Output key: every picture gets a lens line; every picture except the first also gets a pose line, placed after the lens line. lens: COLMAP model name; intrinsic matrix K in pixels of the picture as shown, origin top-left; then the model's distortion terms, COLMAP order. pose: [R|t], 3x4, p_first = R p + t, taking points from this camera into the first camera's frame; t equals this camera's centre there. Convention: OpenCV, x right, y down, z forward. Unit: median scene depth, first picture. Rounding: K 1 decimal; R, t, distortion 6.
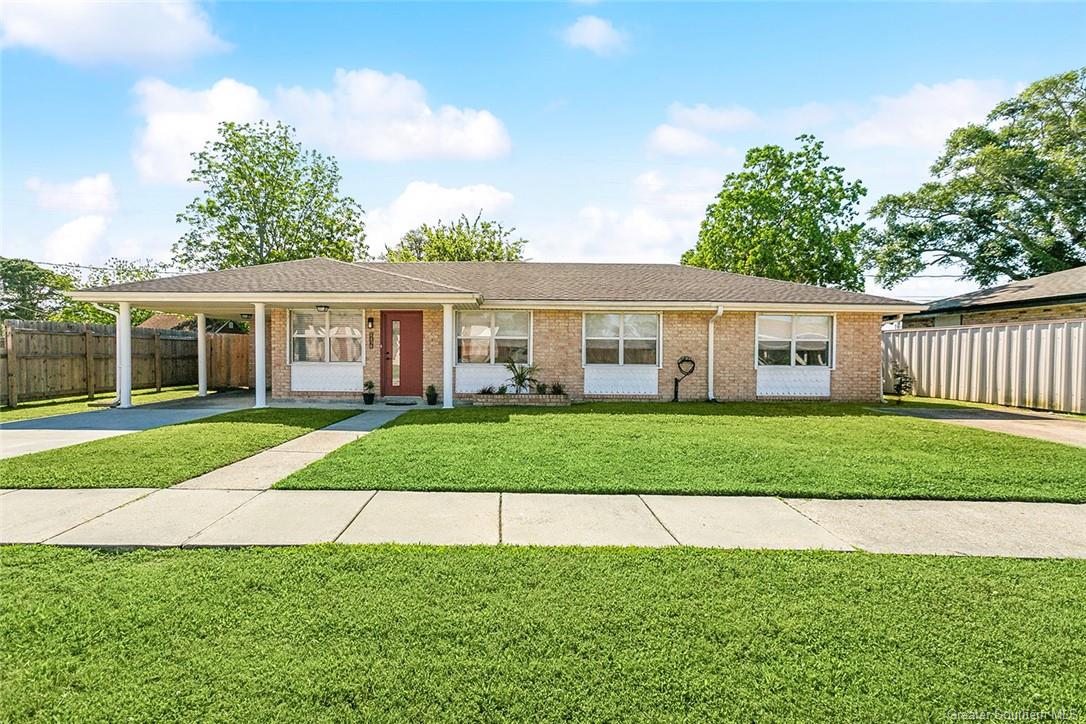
lens RADIAL K [[492.1, 0, 542.9], [0, 492.1, 369.0], [0, 0, 1]] dist [0.002881, 0.000225]
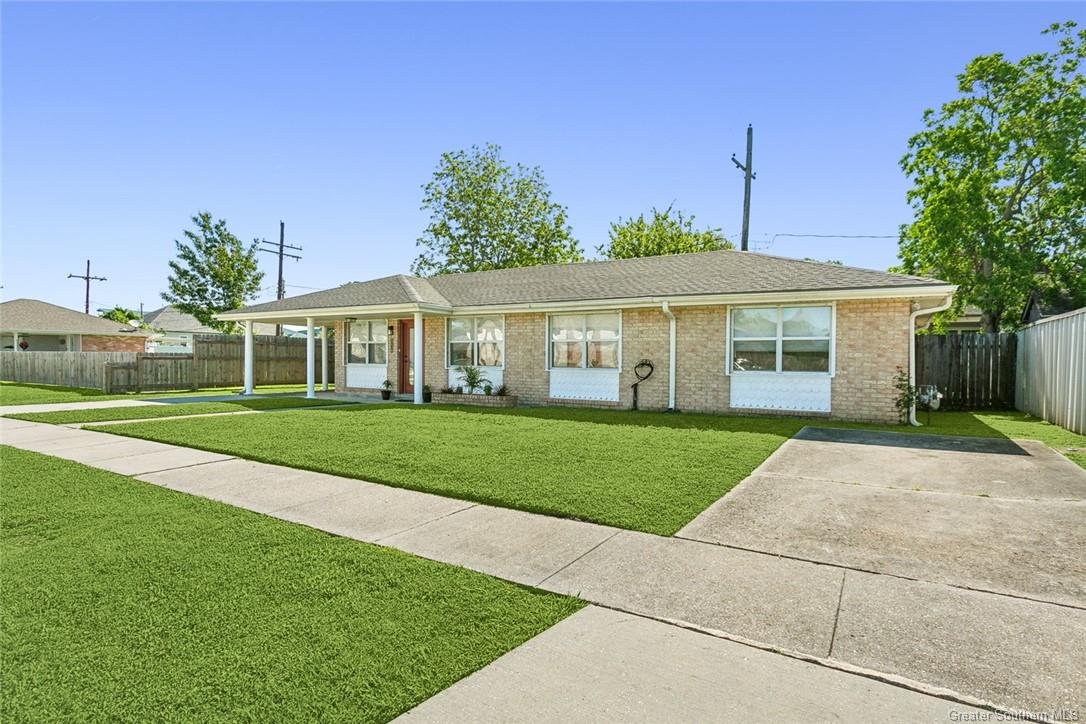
lens RADIAL K [[575.0, 0, 541.3], [0, 575.0, 357.0], [0, 0, 1]] dist [-0.000825, -0.000673]
pose [[0.852476, -0.000833, -0.522766, 0.668421], [-0.017744, 0.999376, -0.030529, 0.005312], [0.522466, 0.035301, 0.851929, 0.020930]]
